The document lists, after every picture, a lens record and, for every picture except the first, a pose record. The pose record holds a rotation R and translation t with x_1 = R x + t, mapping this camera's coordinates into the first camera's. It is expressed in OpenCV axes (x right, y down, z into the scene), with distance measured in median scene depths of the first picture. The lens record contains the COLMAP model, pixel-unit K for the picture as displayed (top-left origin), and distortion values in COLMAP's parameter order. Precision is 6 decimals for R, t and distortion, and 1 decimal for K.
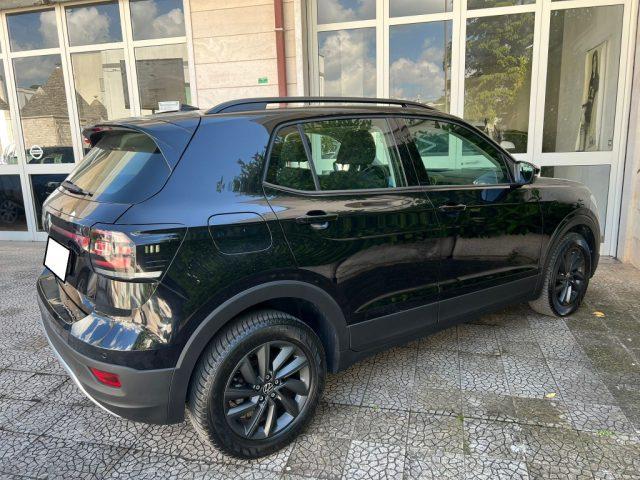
lens RADIAL K [[475.5, 0, 320.0], [0, 475.5, 240.0], [0, 0, 1]] dist [0.050080, -0.052780]
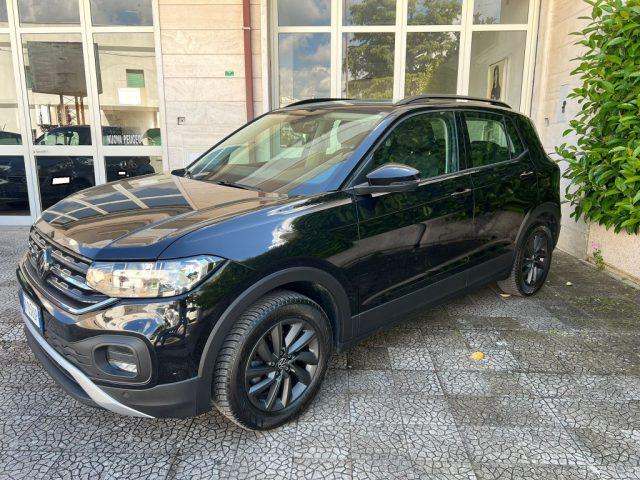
lens RADIAL K [[475.5, 0, 320.0], [0, 475.5, 240.0], [0, 0, 1]] dist [0.050080, -0.052780]
pose [[0.976675, -0.013506, 0.214298, -0.159609], [0.012387, 0.999902, 0.006564, 0.040228], [-0.214366, -0.003756, 0.976746, -0.108272]]
